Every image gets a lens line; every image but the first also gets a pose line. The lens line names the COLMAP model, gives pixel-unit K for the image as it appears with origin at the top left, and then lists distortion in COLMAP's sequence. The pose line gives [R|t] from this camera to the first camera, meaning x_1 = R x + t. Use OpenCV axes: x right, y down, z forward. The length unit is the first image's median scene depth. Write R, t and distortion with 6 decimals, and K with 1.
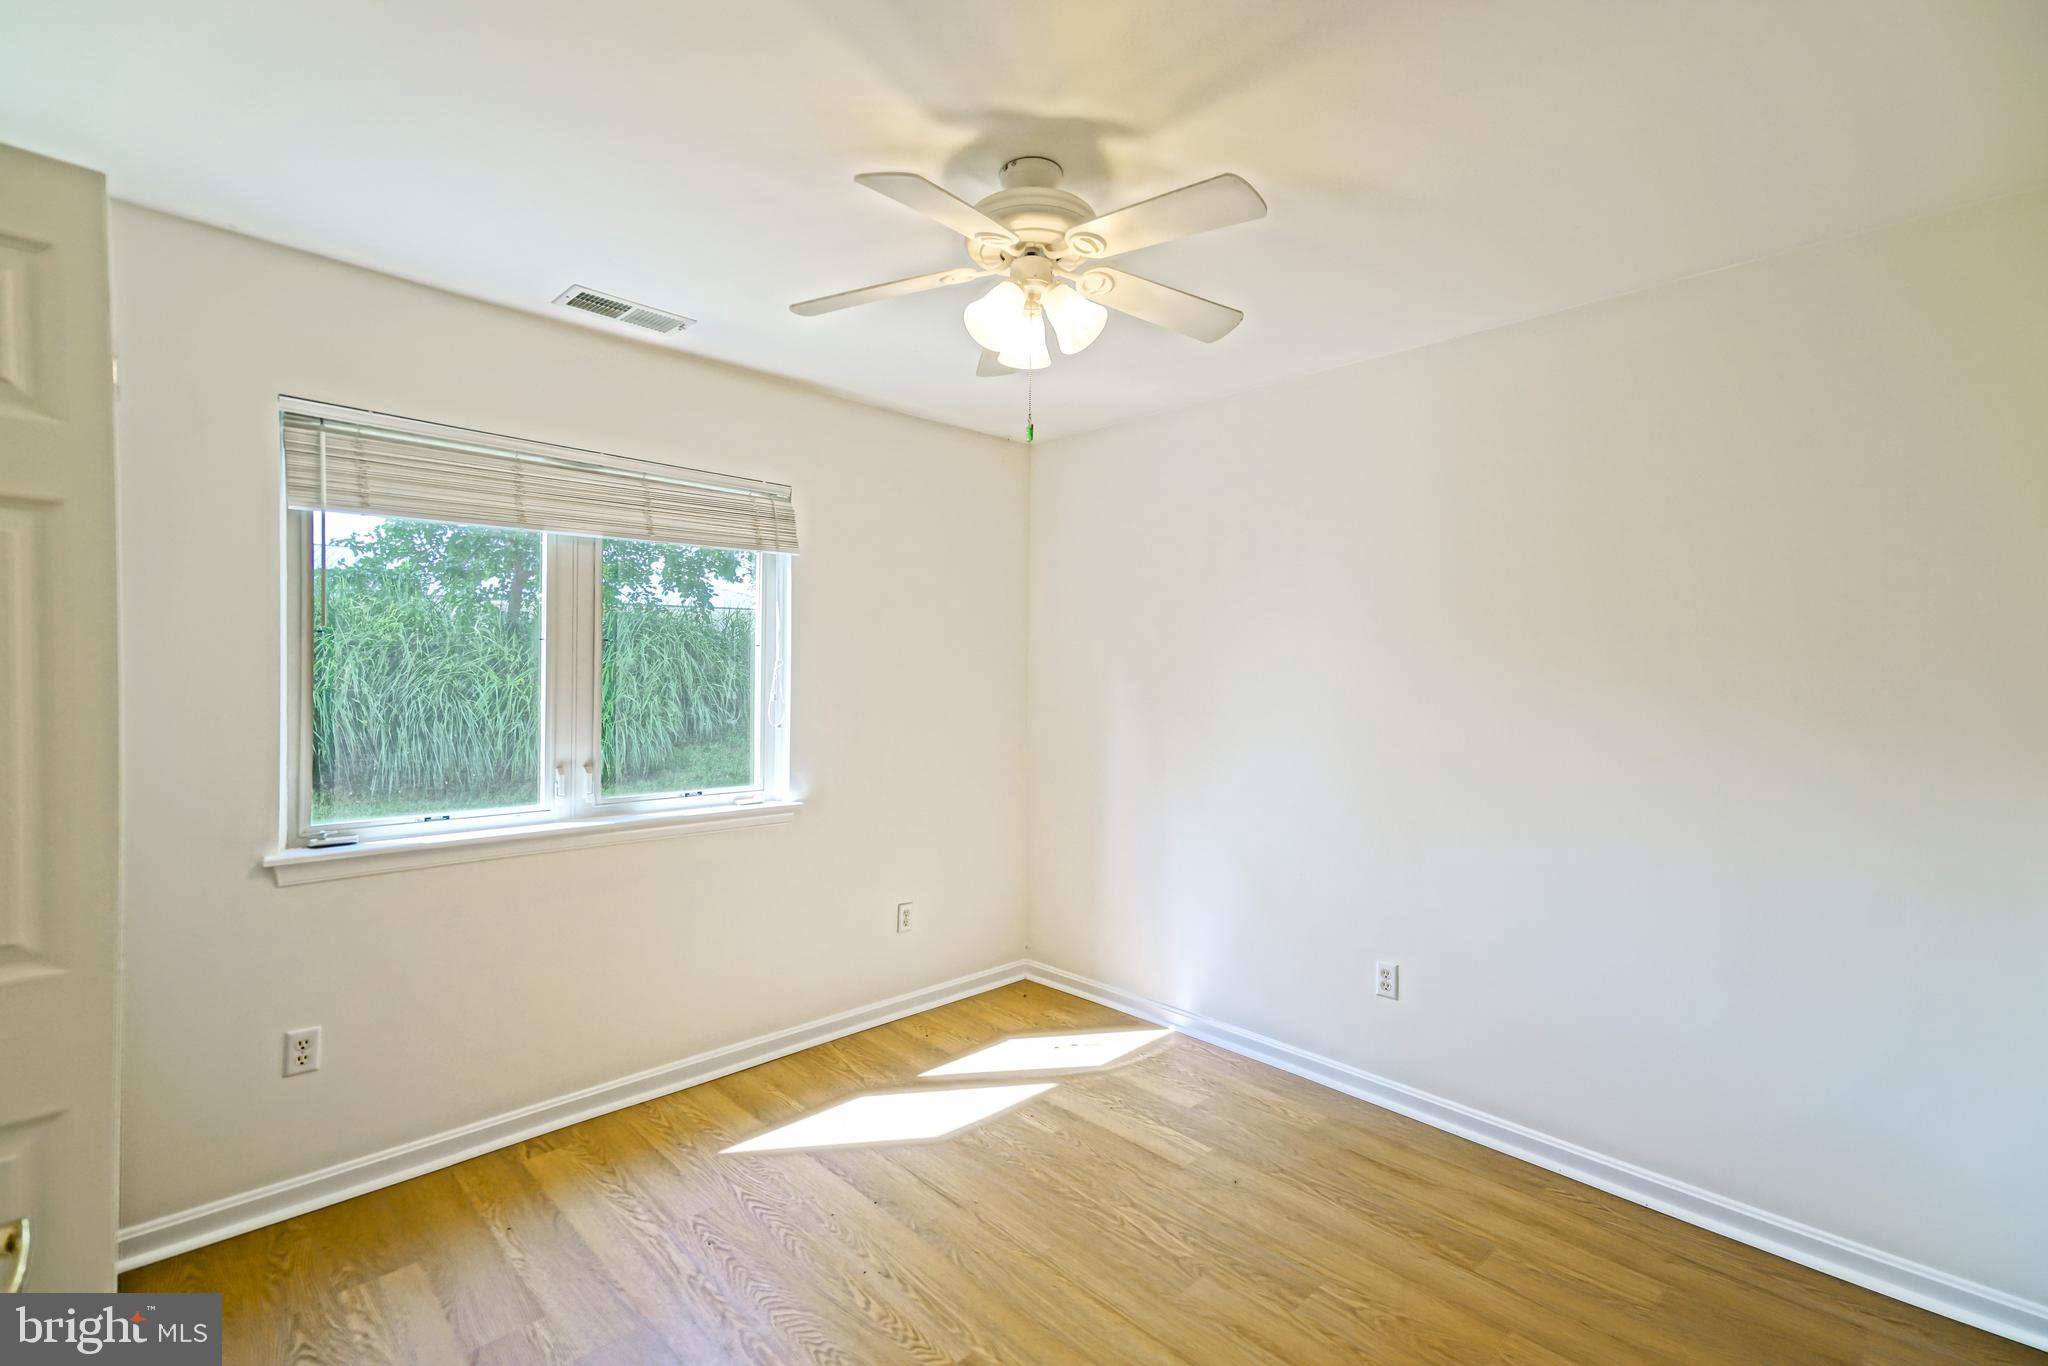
lens RADIAL K [[911.0, 0, 1021.1], [0, 911.0, 680.9], [0, 0, 1]] dist [0.048345, 0.000096]
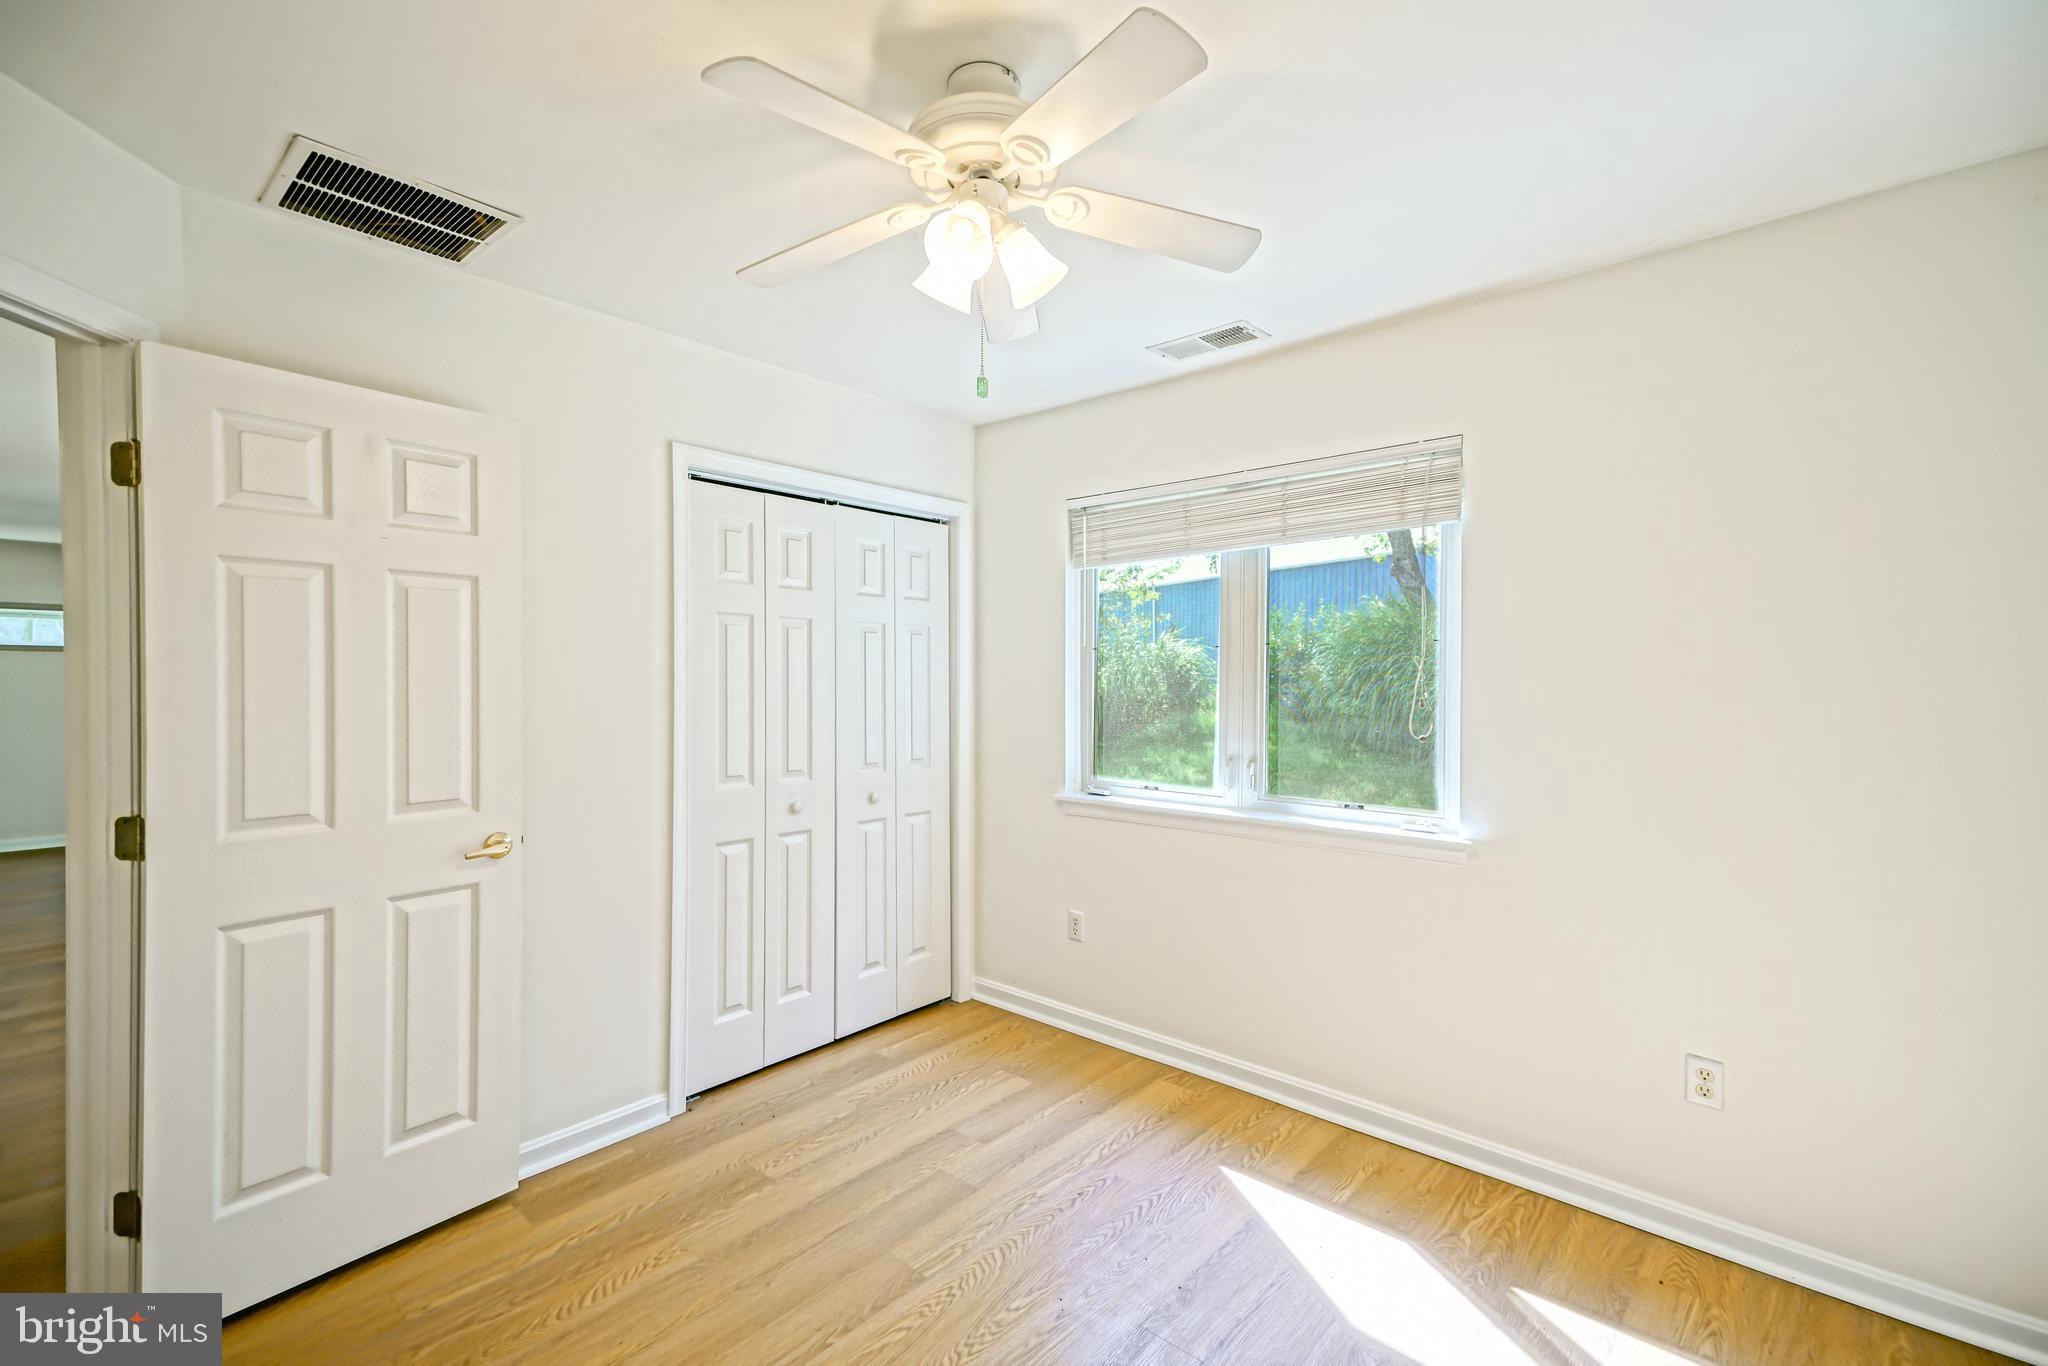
lens RADIAL K [[911.0, 0, 1021.1], [0, 911.0, 680.9], [0, 0, 1]] dist [0.048345, 0.000096]
pose [[0.083082, -0.010268, -0.996490, 0.624186], [-0.011696, 0.999868, -0.011278, 0.014165], [0.996474, 0.012592, 0.082951, 0.698824]]
